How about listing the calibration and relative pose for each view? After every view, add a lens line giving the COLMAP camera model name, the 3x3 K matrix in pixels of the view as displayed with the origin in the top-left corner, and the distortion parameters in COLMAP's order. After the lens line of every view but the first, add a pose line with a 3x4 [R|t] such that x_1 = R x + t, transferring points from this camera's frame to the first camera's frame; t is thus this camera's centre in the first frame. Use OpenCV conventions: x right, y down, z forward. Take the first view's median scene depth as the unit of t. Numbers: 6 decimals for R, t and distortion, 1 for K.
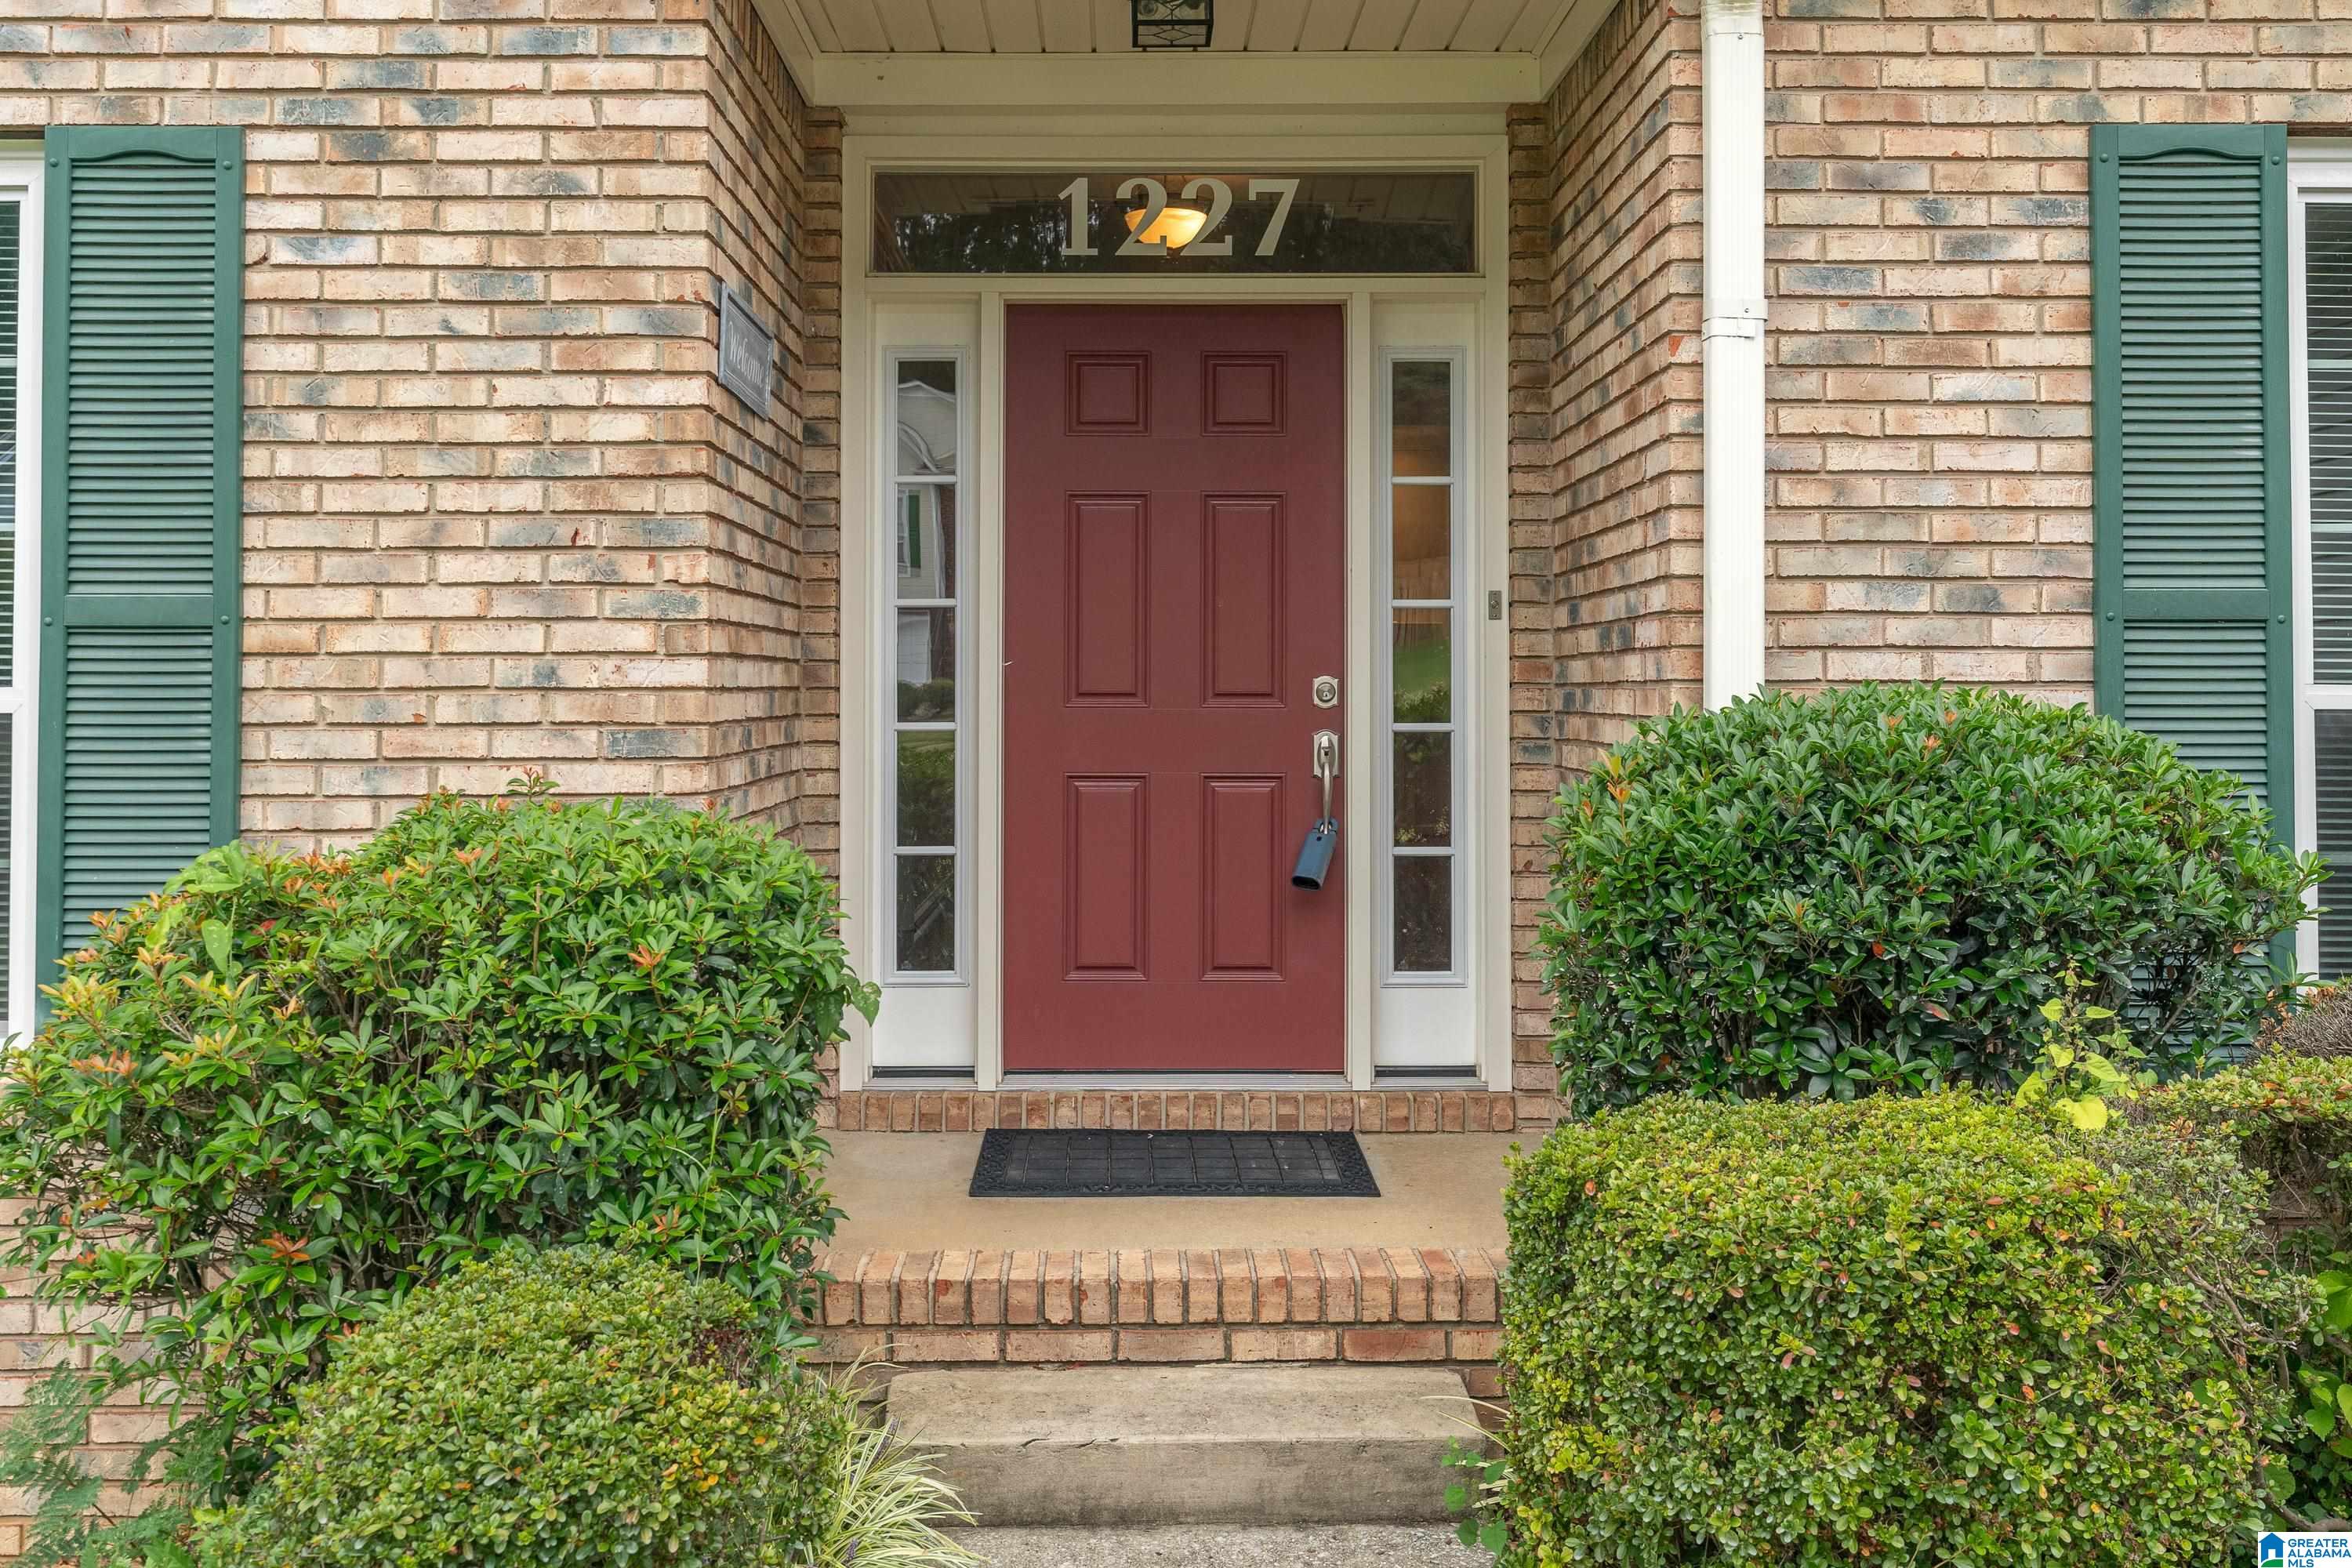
lens RADIAL K [[2105.5, 0, 1134.1], [0, 2105.5, 651.8], [0, 0, 1]] dist [-0.004496, 0.000147]
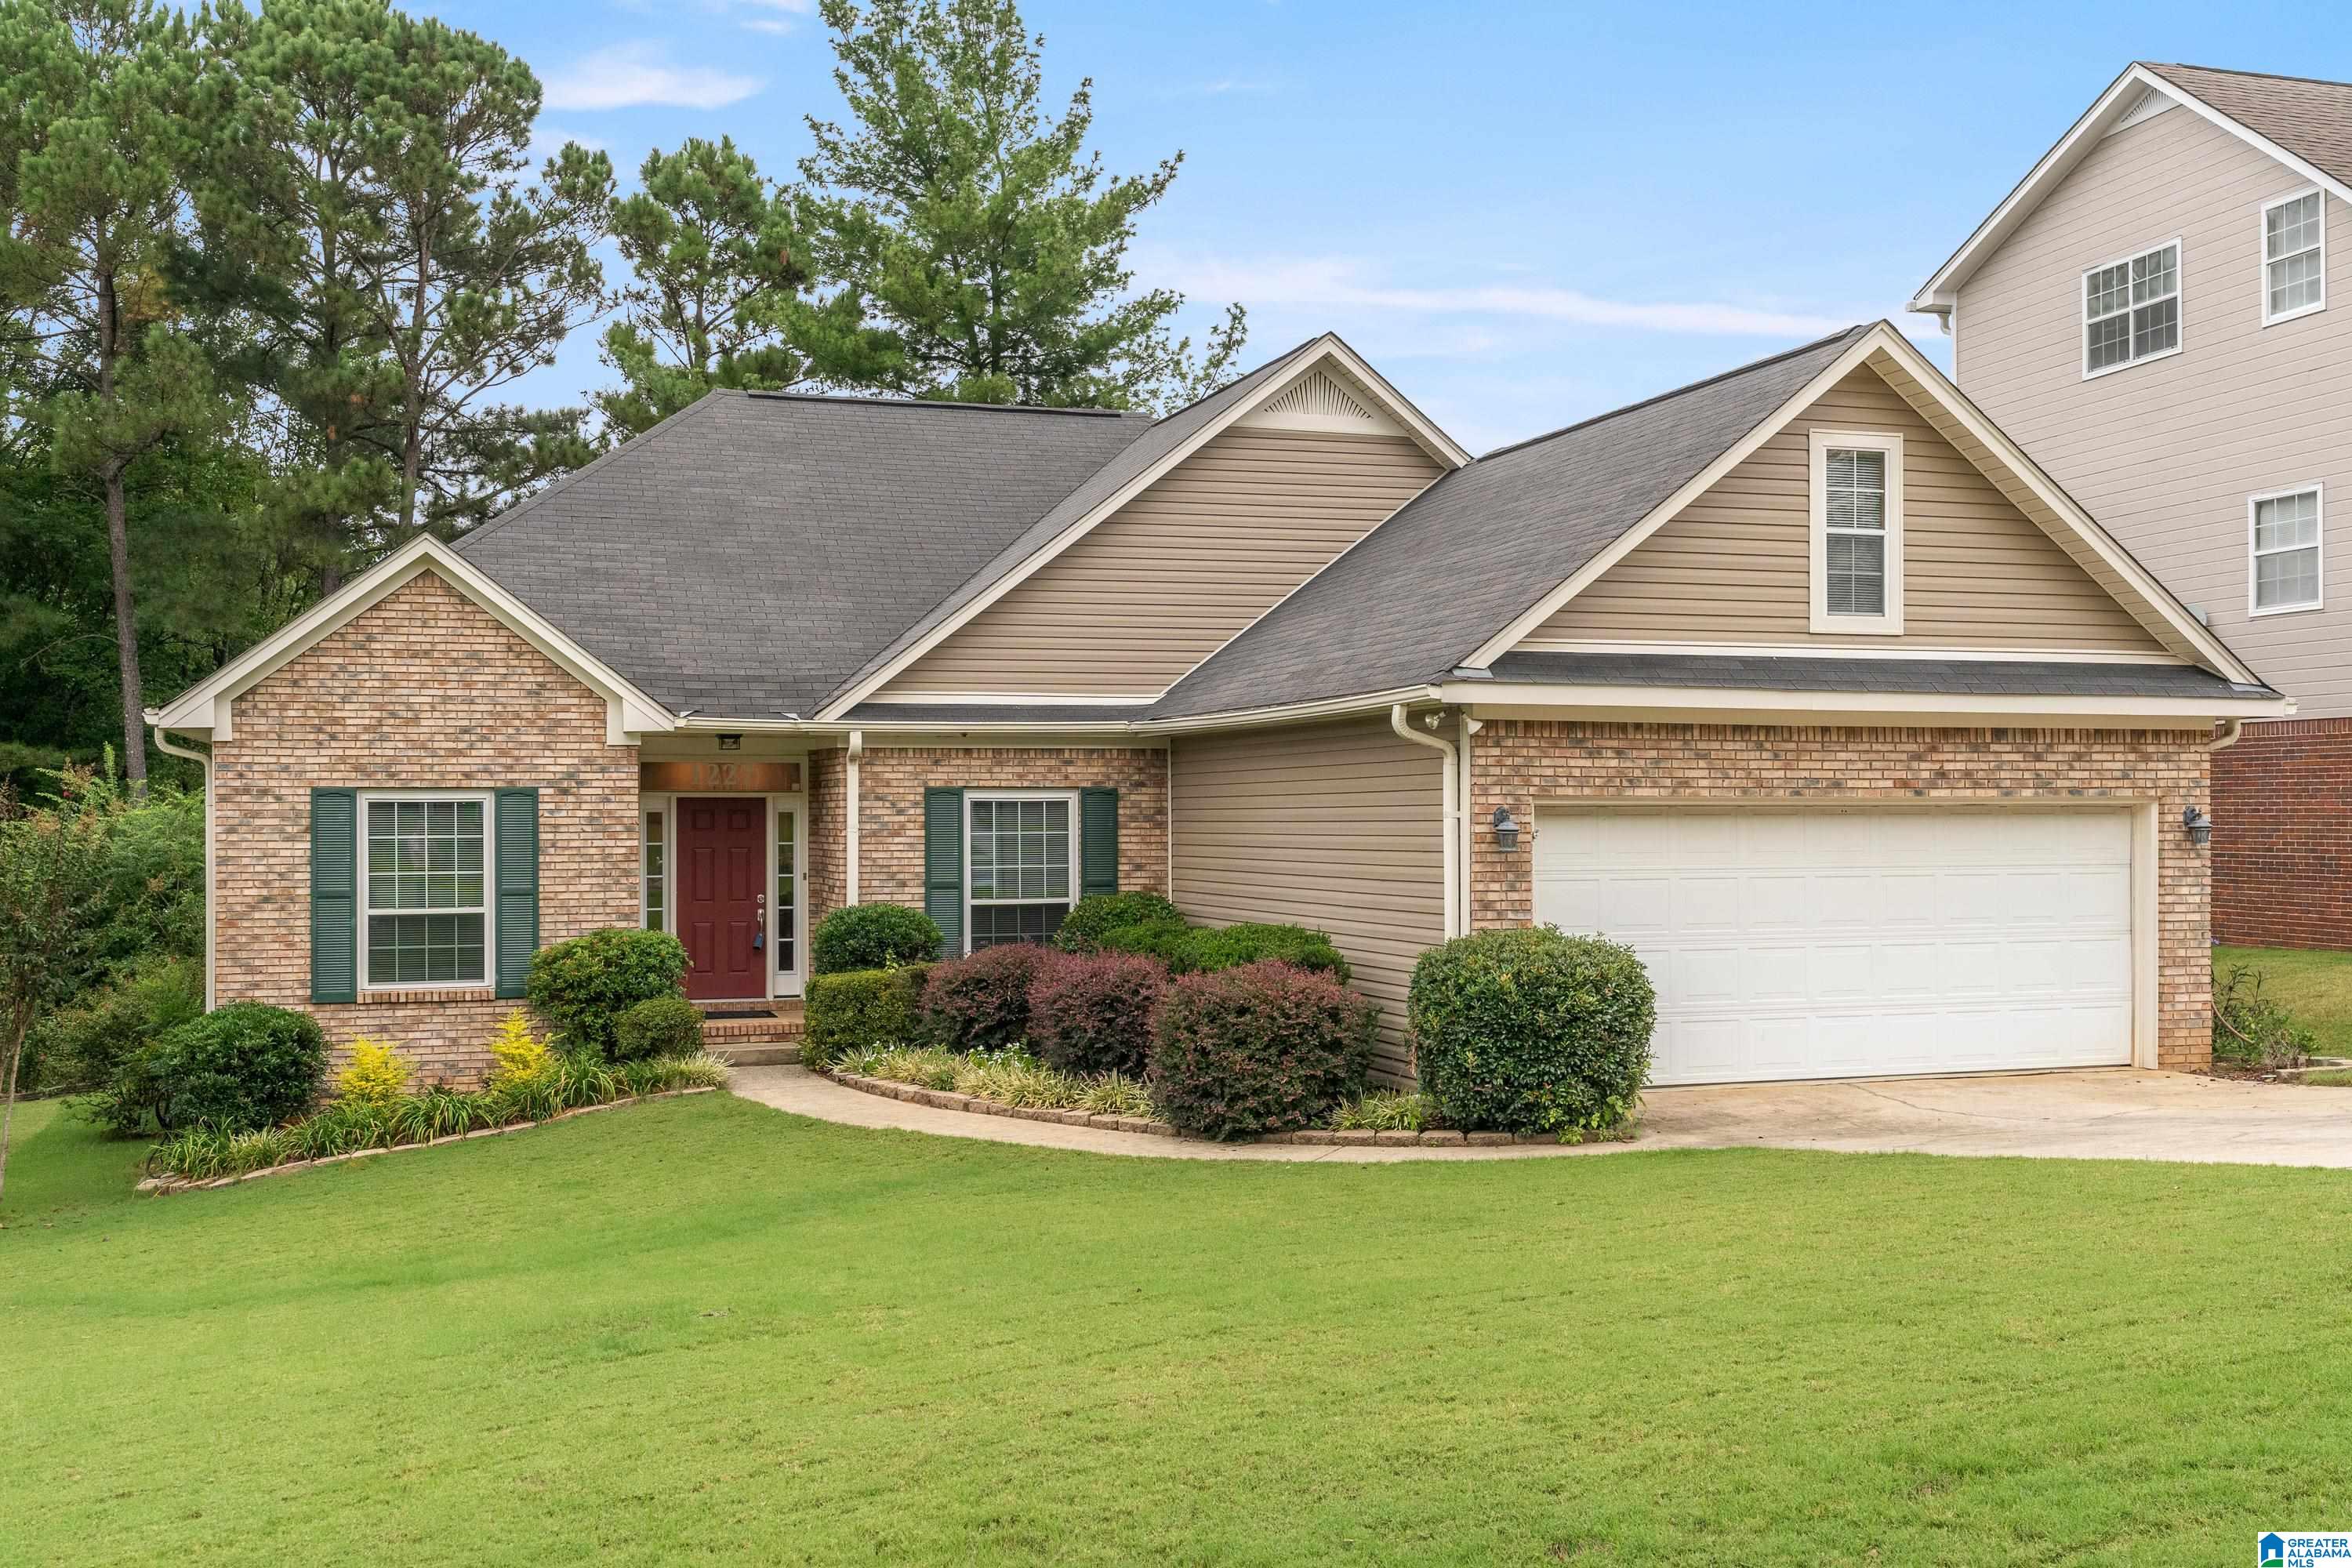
lens RADIAL K [[2287.8, 0, 1161.5], [0, 2287.8, 805.0], [0, 0, 1]] dist [0.013355, 0.000000]
pose [[0.950553, 0.000328, 0.310563, -0.685150], [-0.004182, 0.999922, 0.011746, -0.274601], [-0.310535, -0.012464, 0.950480, -4.282392]]
